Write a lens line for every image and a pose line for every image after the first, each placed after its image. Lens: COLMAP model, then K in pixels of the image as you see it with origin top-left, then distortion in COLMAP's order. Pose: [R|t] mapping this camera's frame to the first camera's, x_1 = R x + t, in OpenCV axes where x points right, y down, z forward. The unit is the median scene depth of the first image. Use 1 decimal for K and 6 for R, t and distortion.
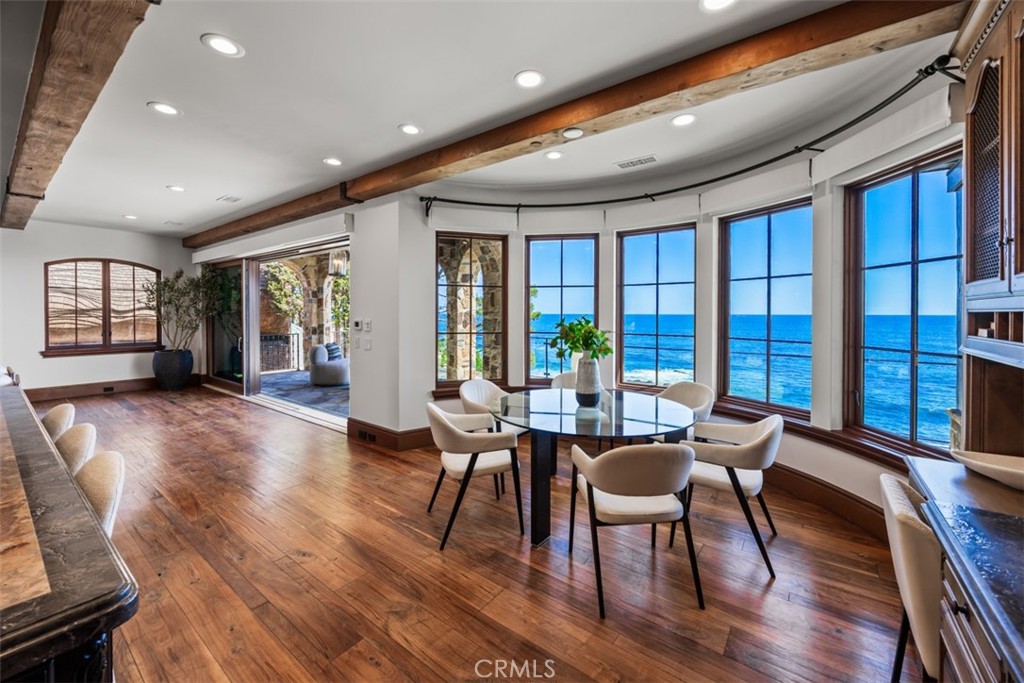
lens RADIAL K [[401.8, 0, 512.8], [0, 401.8, 316.8], [0, 0, 1]] dist [-0.000383, 0.000263]
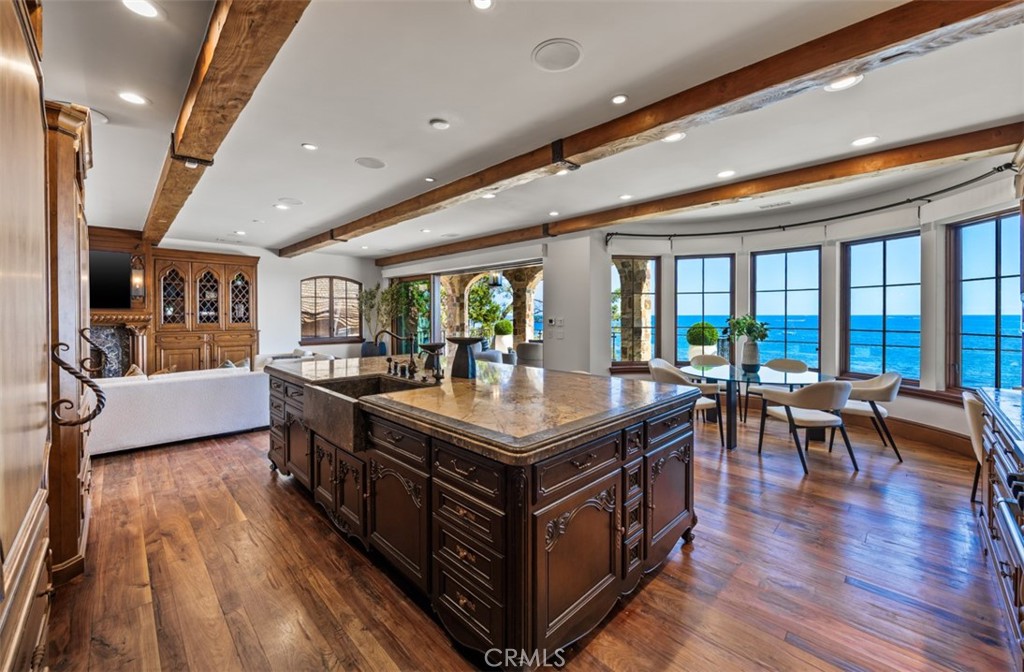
lens RADIAL K [[400.7, 0, 498.2], [0, 400.7, 317.4], [0, 0, 1]] dist [-0.000186, -0.000432]
pose [[0.986216, -0.002974, -0.165438, -0.386088], [0.002448, 0.999991, -0.003379, 0.010023], [0.165447, 0.002928, 0.986214, -0.502858]]
